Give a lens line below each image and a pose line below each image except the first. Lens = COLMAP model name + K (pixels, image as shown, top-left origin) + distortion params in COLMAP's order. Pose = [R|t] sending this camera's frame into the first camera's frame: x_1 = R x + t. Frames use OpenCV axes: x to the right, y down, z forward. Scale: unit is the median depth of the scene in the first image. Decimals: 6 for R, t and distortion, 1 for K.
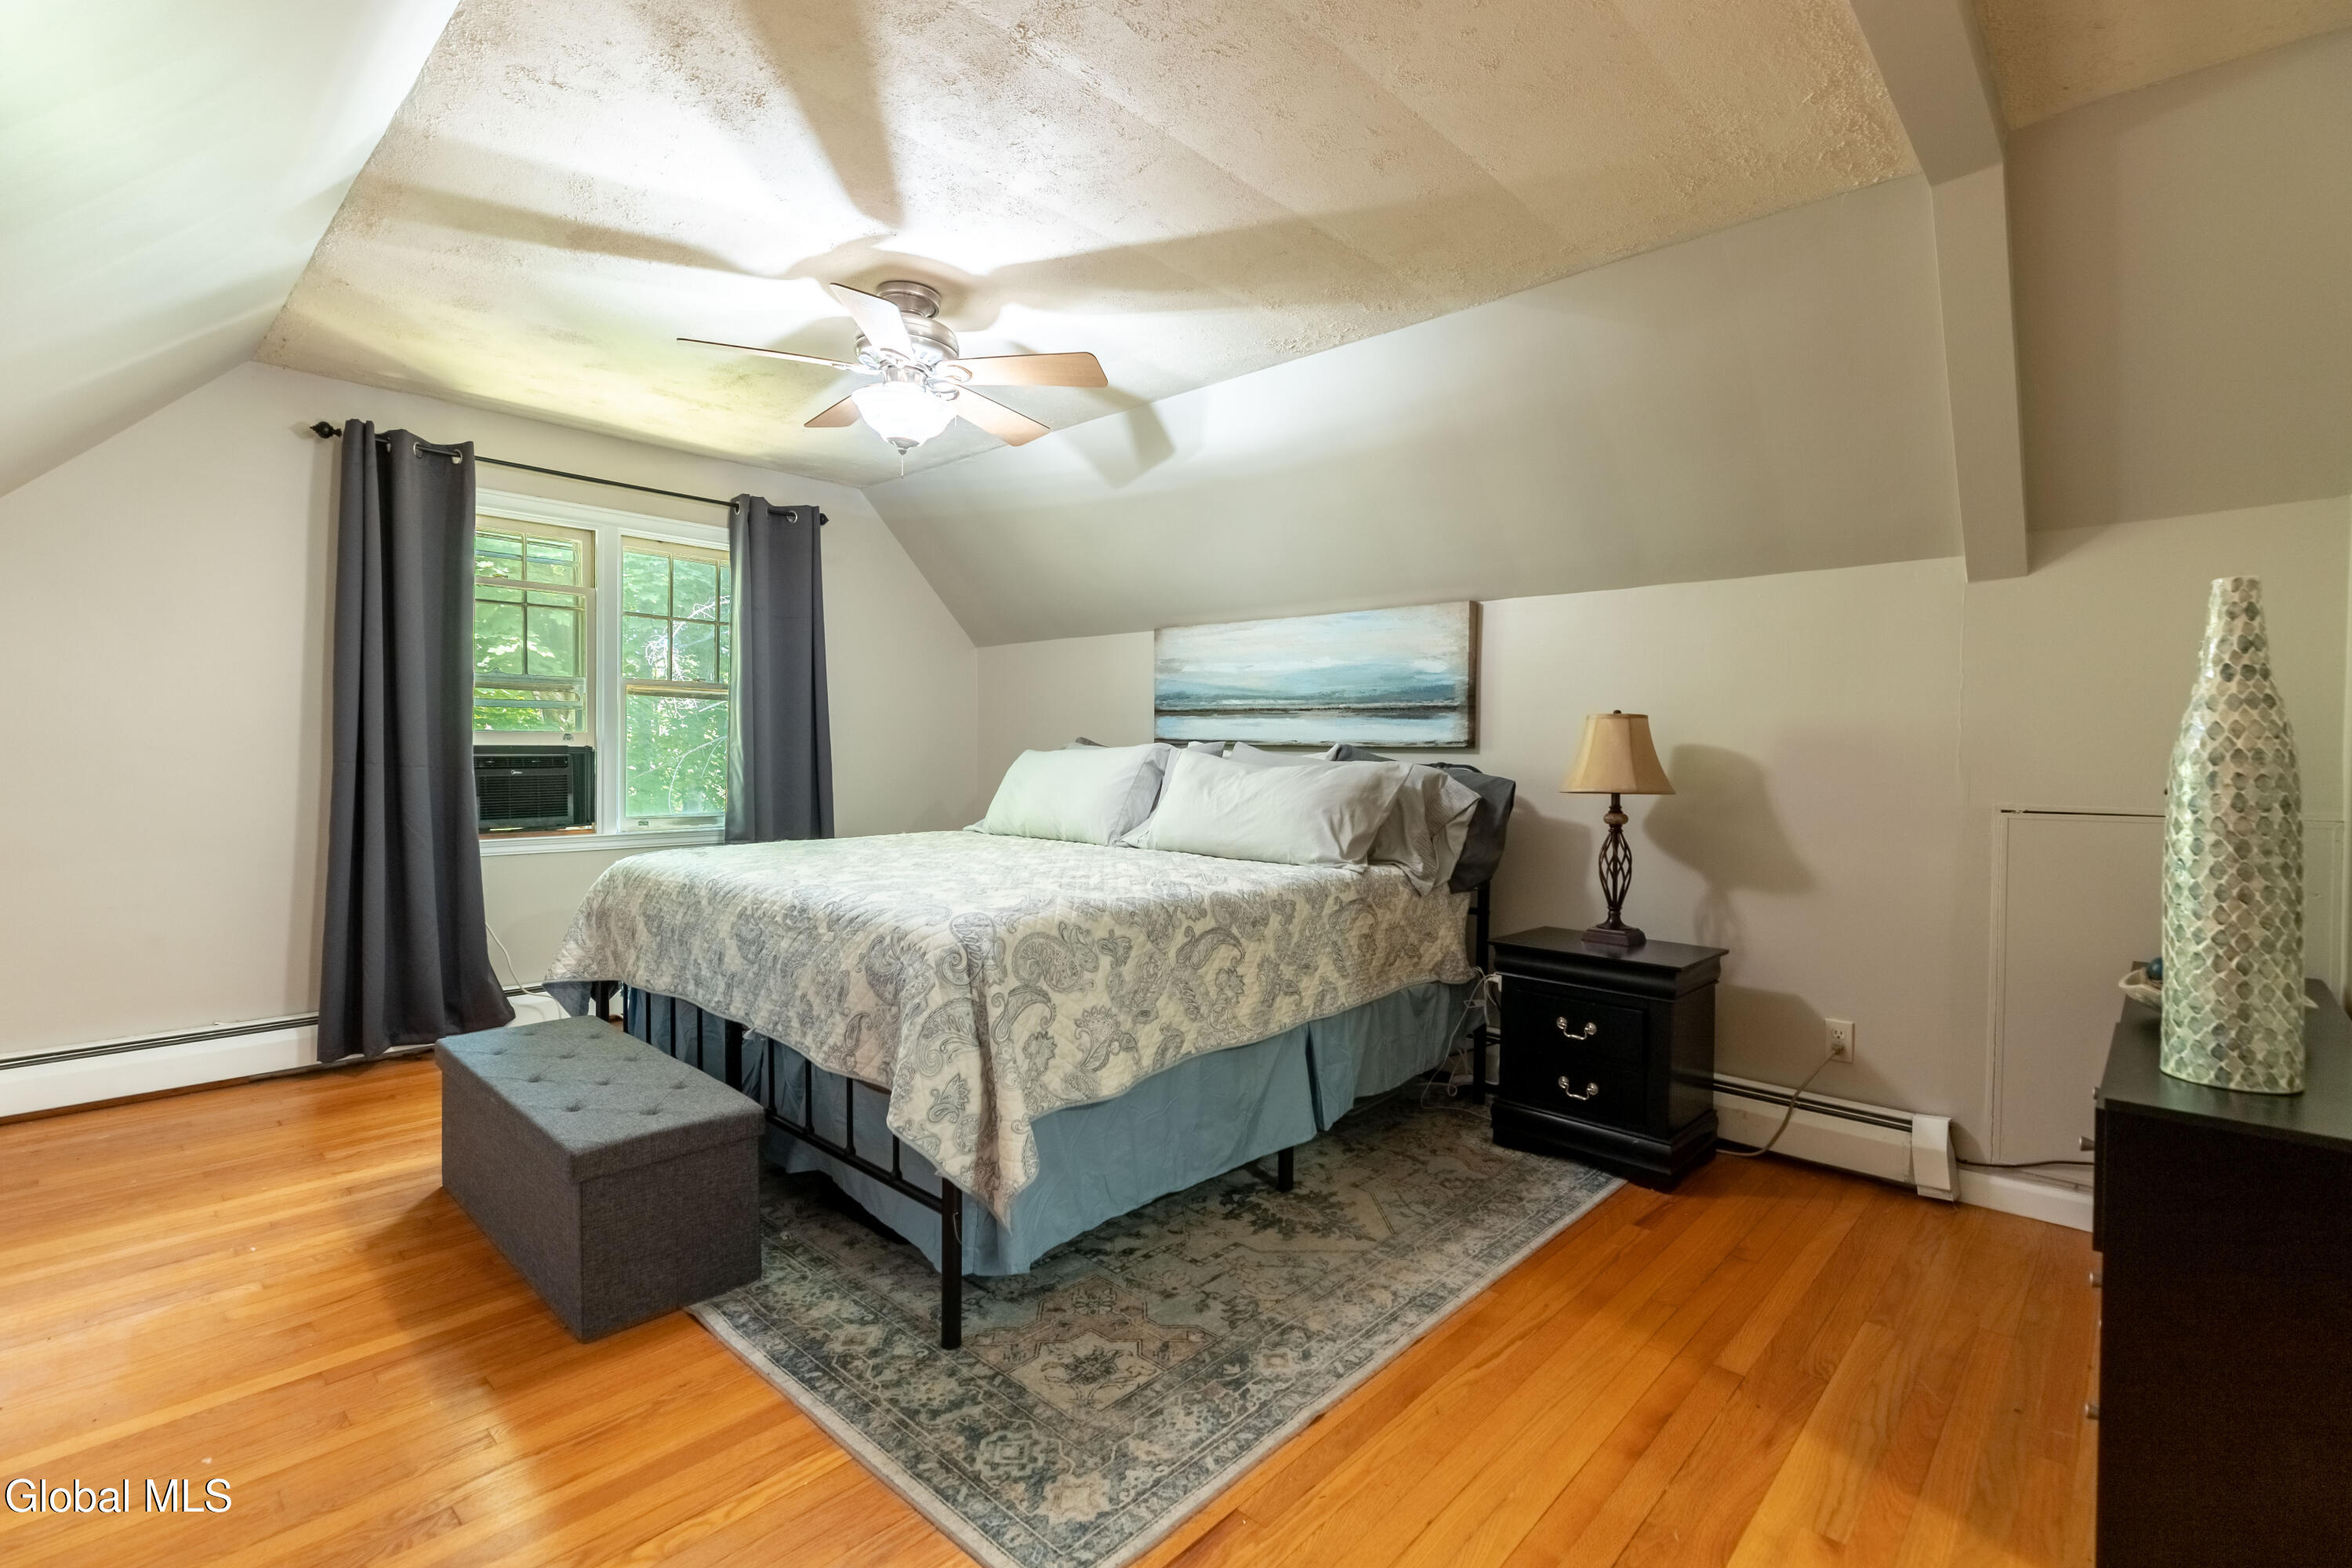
lens RADIAL K [[1082.9, 0, 1193.6], [0, 1082.9, 745.5], [0, 0, 1]] dist [0.003161, 0.000463]
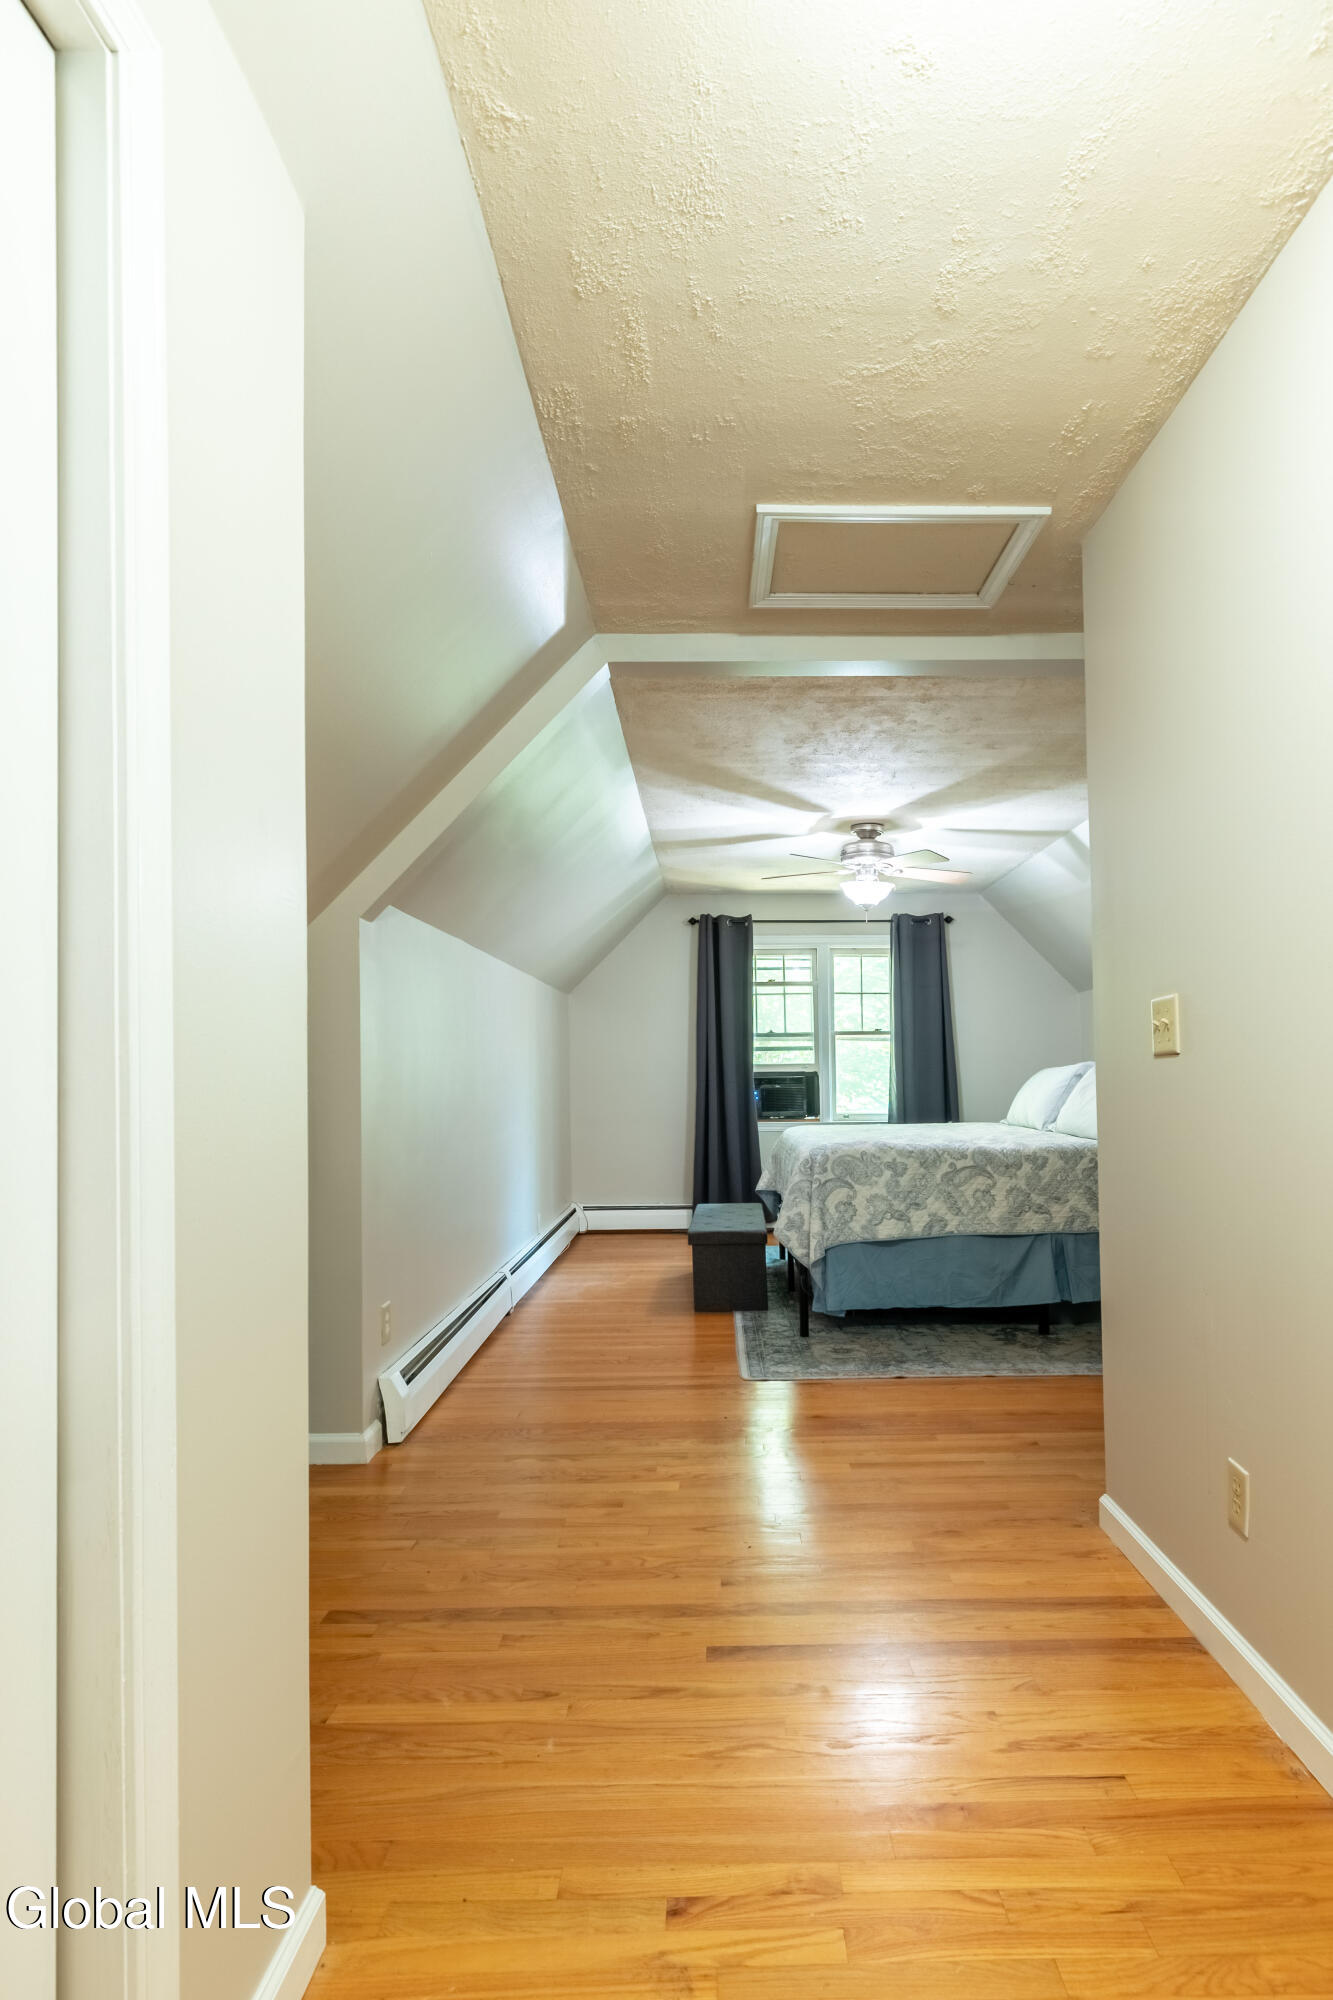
lens RADIAL K [[920.8, 0, 668.6], [0, 920.8, 1002.6], [0, 0, 1]] dist [0.003161, 0.000463]
pose [[0.679021, -0.070980, -0.730679, 0.824314], [0.017646, 0.996605, -0.080415, 0.013994], [0.733907, 0.041710, 0.677969, -0.417753]]
